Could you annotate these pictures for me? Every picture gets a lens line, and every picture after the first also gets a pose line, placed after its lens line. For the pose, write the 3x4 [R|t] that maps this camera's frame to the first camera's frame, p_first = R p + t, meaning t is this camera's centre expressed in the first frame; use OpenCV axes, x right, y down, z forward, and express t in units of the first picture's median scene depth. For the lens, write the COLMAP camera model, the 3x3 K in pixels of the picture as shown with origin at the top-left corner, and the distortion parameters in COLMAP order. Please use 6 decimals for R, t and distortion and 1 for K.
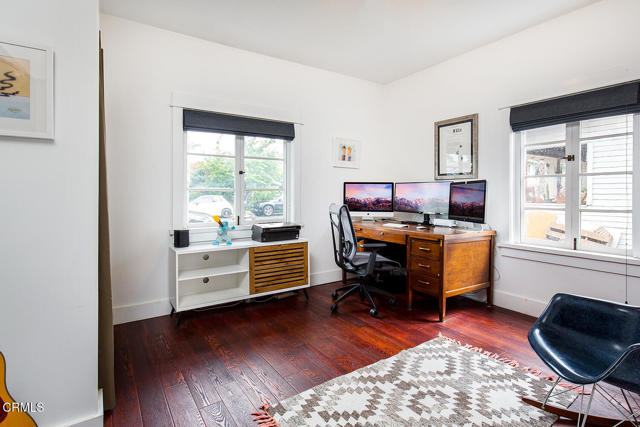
lens RADIAL K [[333.5, 0, 321.9], [0, 333.5, 198.5], [0, 0, 1]] dist [-0.000646, -0.000006]
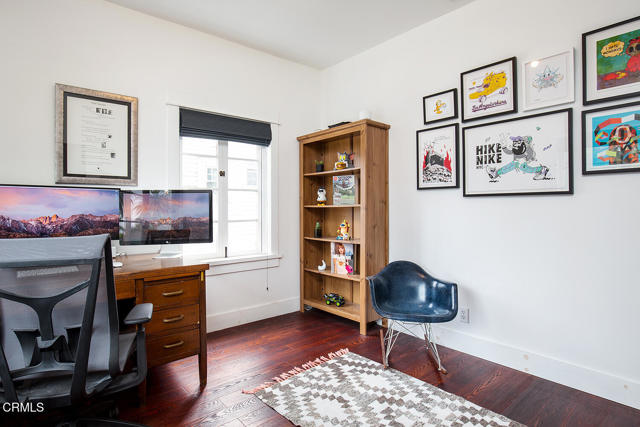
lens RADIAL K [[333.5, 0, 321.9], [0, 333.5, 198.5], [0, 0, 1]] dist [-0.000646, -0.000006]
pose [[-0.108784, 0.008715, 0.994027, -0.512976], [0.007111, 0.999943, -0.007988, -0.035558], [-0.994040, 0.006199, -0.108839, 1.078989]]
